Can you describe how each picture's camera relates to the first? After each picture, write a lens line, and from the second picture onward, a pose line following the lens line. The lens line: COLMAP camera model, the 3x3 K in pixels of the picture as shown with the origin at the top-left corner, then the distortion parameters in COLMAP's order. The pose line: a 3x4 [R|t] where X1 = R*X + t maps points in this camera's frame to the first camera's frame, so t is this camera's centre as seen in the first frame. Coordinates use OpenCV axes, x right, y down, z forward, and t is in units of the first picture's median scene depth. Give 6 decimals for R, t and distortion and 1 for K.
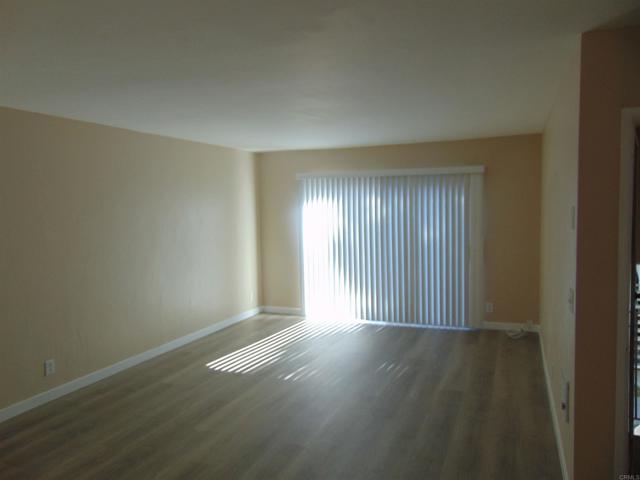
lens RADIAL K [[470.3, 0, 320.0], [0, 470.3, 240.0], [0, 0, 1]] dist [-0.001196, -0.000457]
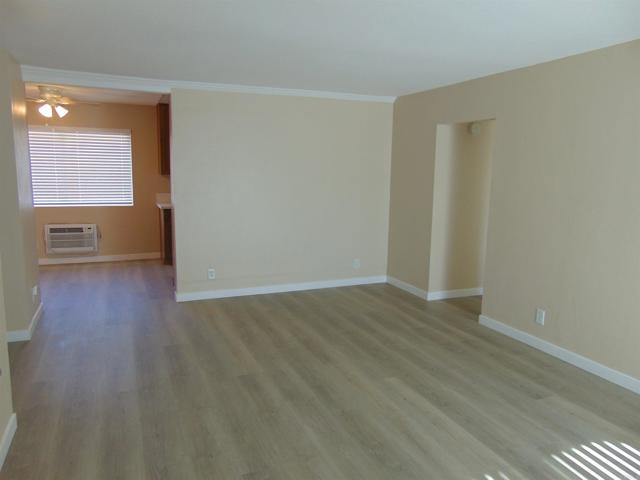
lens RADIAL K [[470.3, 0, 320.0], [0, 470.3, 240.0], [0, 0, 1]] dist [-0.001196, -0.000457]
pose [[-0.694881, 0.104523, -0.711488, 0.457530], [-0.066883, 0.975699, 0.208659, -0.067890], [0.716007, 0.192580, -0.671004, 1.327318]]
